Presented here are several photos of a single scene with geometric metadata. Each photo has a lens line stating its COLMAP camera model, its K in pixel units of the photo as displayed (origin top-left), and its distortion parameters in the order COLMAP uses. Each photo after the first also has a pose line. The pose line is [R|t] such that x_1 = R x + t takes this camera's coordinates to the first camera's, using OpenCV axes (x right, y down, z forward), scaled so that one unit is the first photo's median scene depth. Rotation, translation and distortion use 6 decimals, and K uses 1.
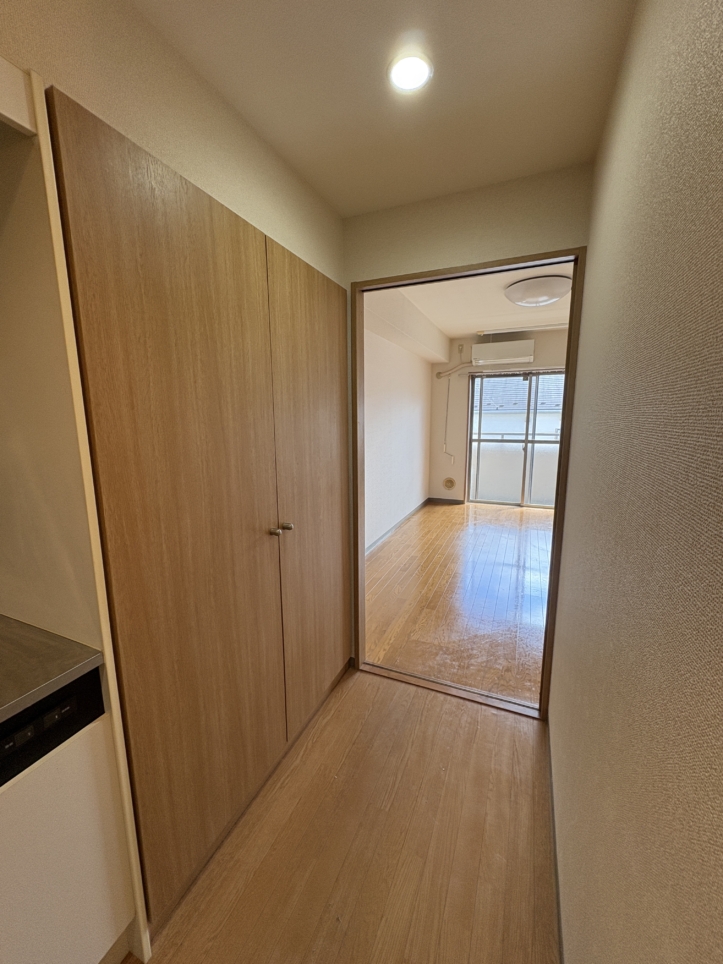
lens RADIAL K [[382.1, 0, 359.8], [0, 382.1, 481.7], [0, 0, 1]] dist [0.001481, -0.000268]
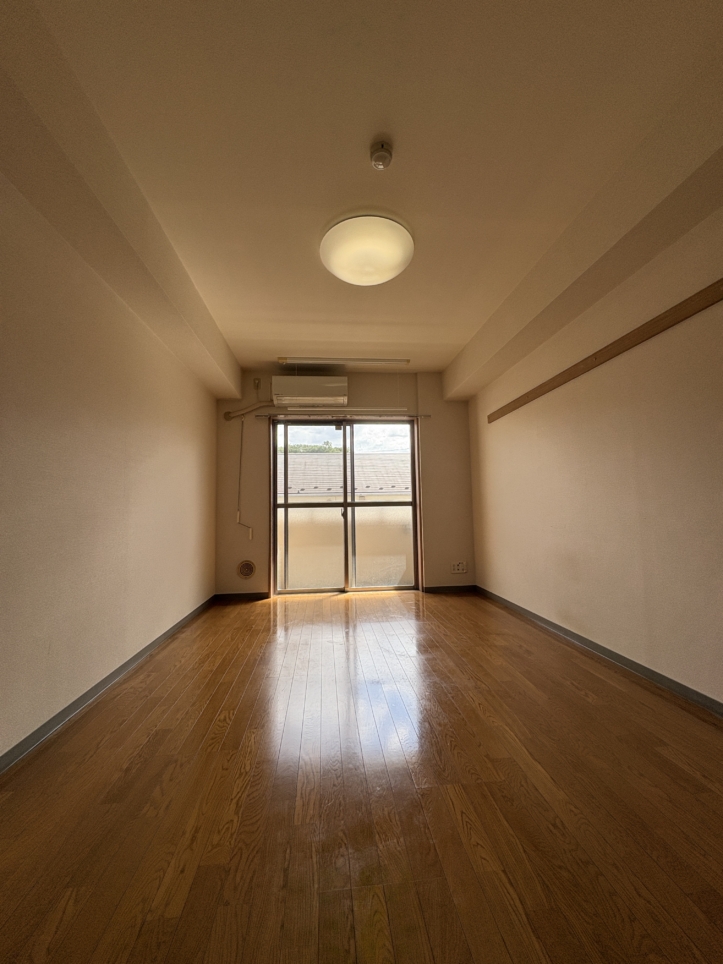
lens RADIAL K [[382.1, 0, 363.1], [0, 382.1, 480.3], [0, 0, 1]] dist [0.001481, -0.000268]
pose [[0.870256, 0.030885, 0.491630, 0.069401], [0.091389, 0.970584, -0.222745, 0.019667], [-0.484048, 0.238774, 0.841834, 0.263842]]
